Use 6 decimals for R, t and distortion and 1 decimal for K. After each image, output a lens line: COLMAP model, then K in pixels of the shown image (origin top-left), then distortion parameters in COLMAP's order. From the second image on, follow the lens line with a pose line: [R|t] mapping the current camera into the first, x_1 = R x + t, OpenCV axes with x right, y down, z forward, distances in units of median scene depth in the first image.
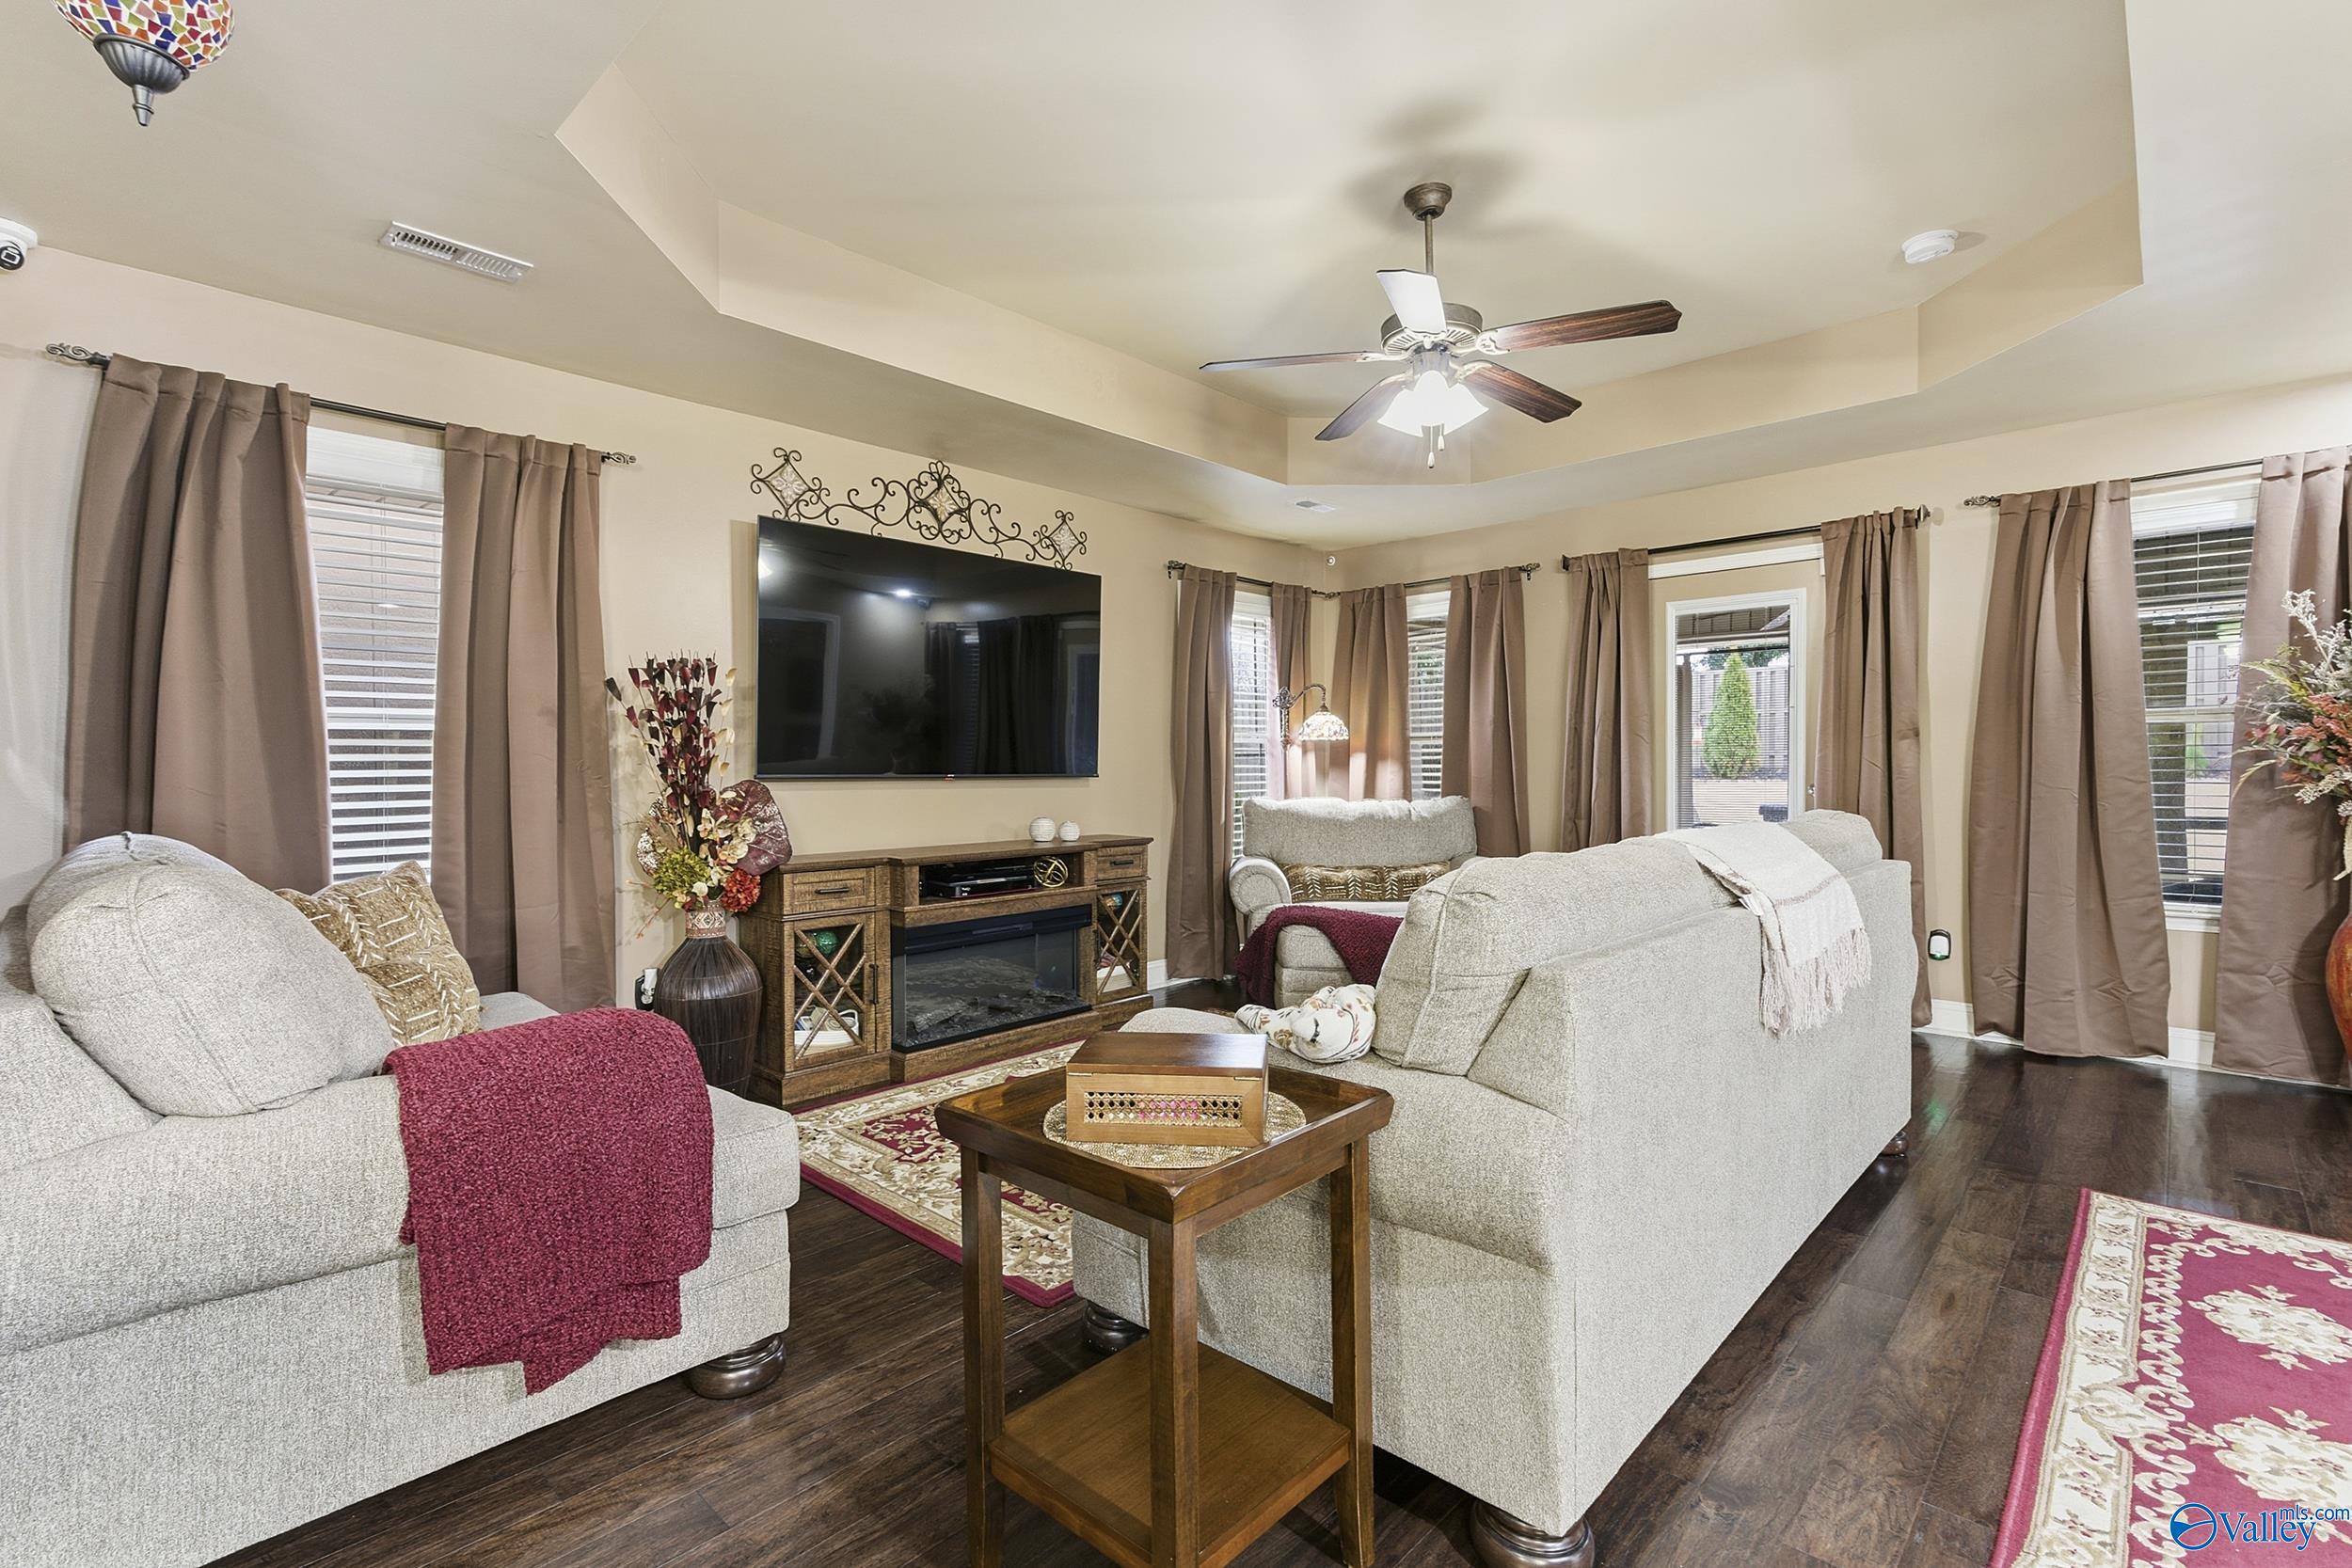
lens RADIAL K [[1070.6, 0, 1176.0], [0, 1070.6, 784.0], [0, 0, 1]] dist [0.000539, 0.000073]
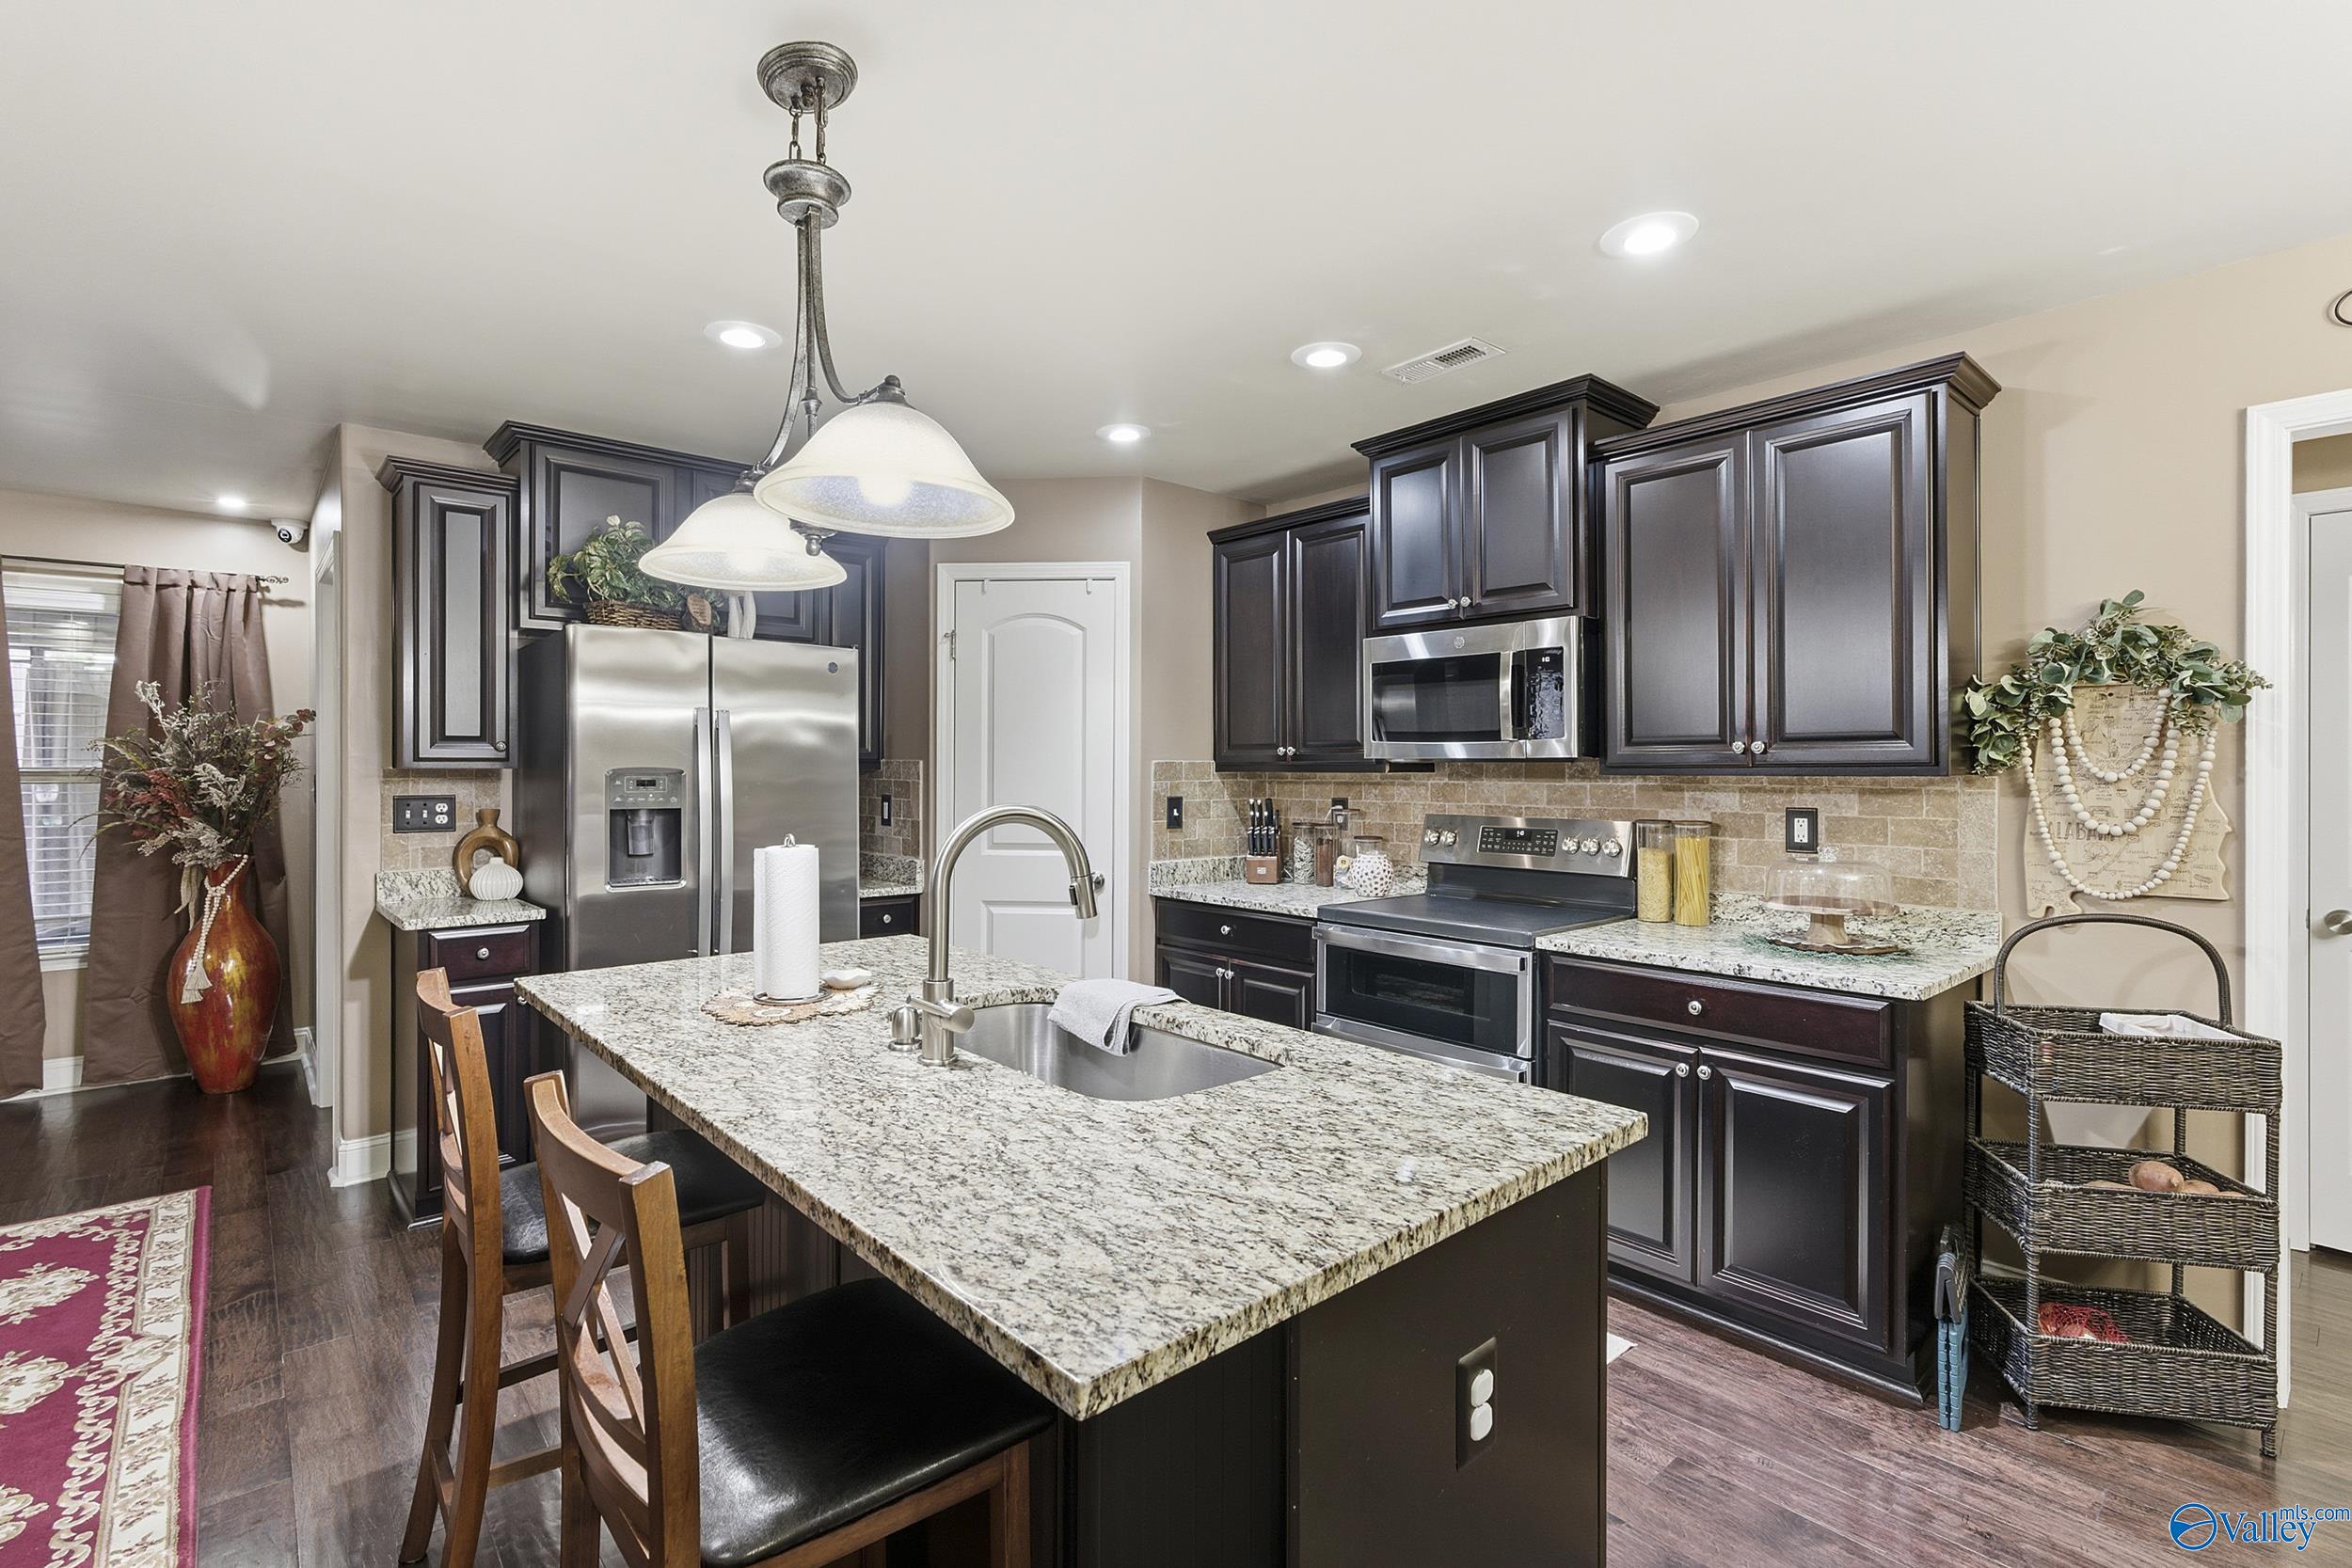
lens RADIAL K [[1072.8, 0, 1177.7], [0, 1072.8, 766.6], [0, 0, 1]] dist [0.001230, 0.001286]
pose [[0.085101, 0.008353, 0.996337, -0.067023], [0.011750, 0.999887, -0.009386, -0.044686], [-0.996303, 0.012506, 0.084993, -0.225788]]
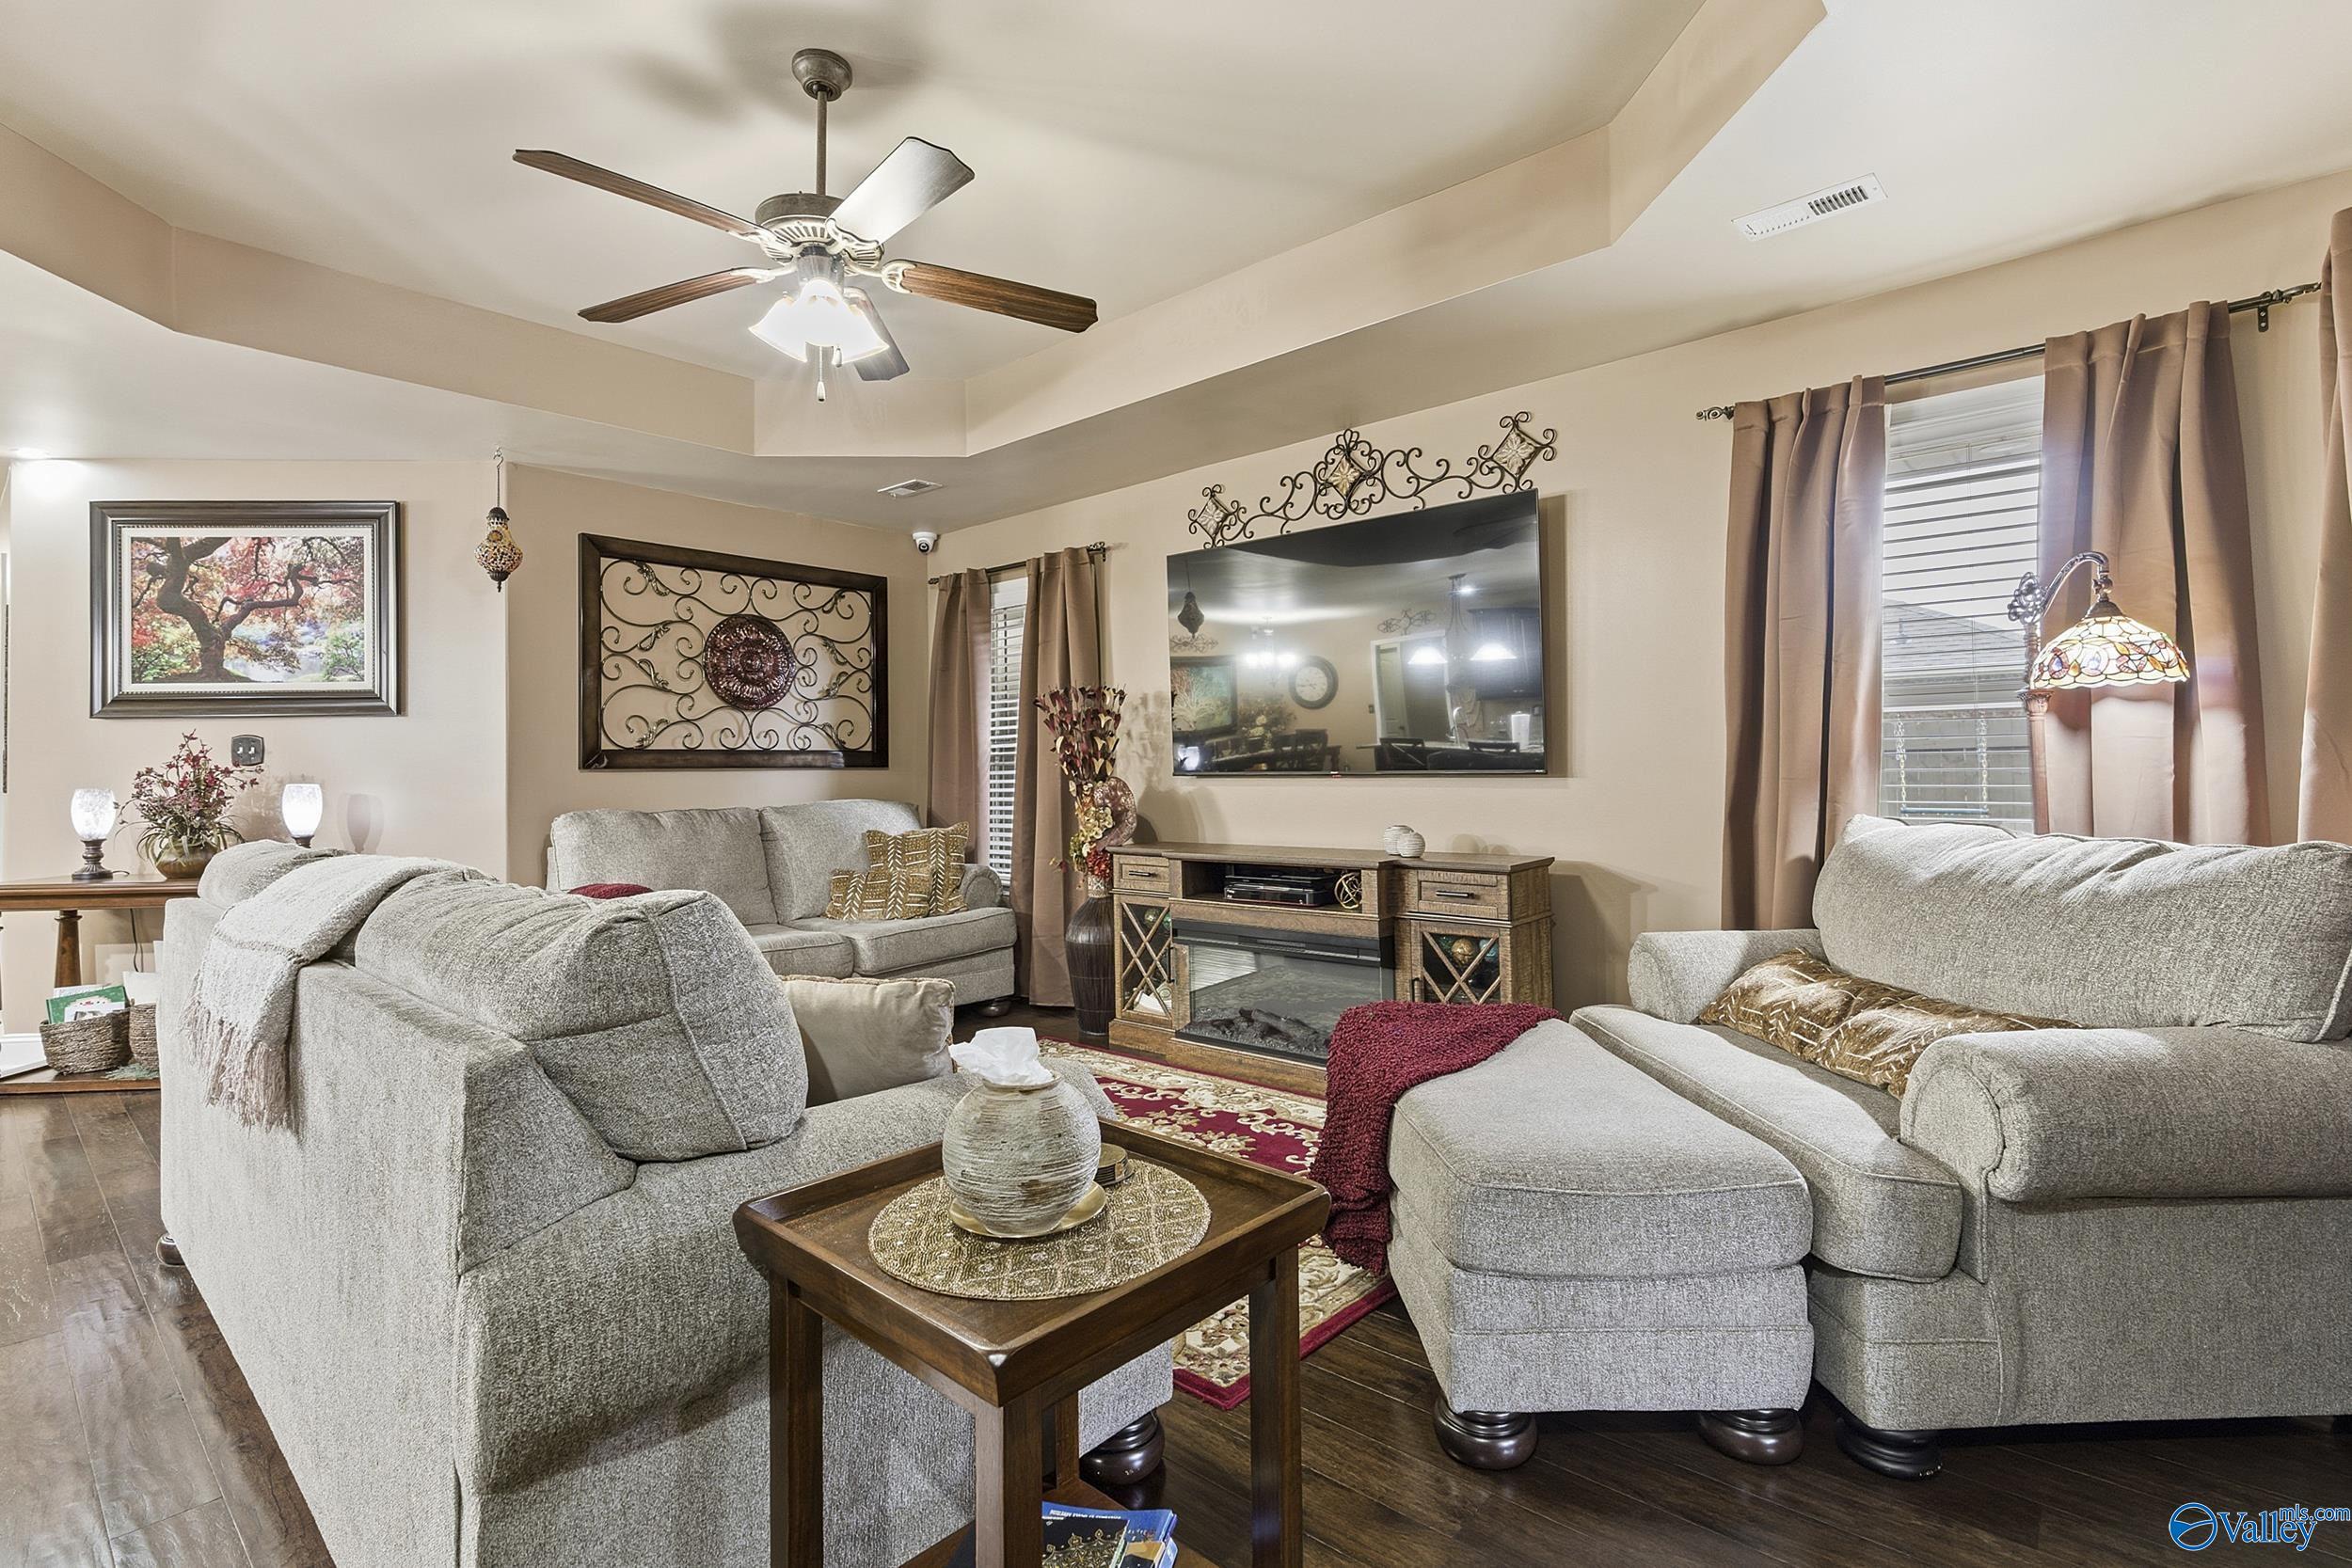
lens RADIAL K [[1060.7, 0, 1180.4], [0, 1060.7, 772.3], [0, 0, 1]] dist [0.000472, 0.001267]
pose [[0.049620, 0.004363, -0.998759, 0.693530], [-0.001323, 0.999990, 0.004303, -0.012458], [0.998767, 0.001108, 0.049625, 0.830180]]
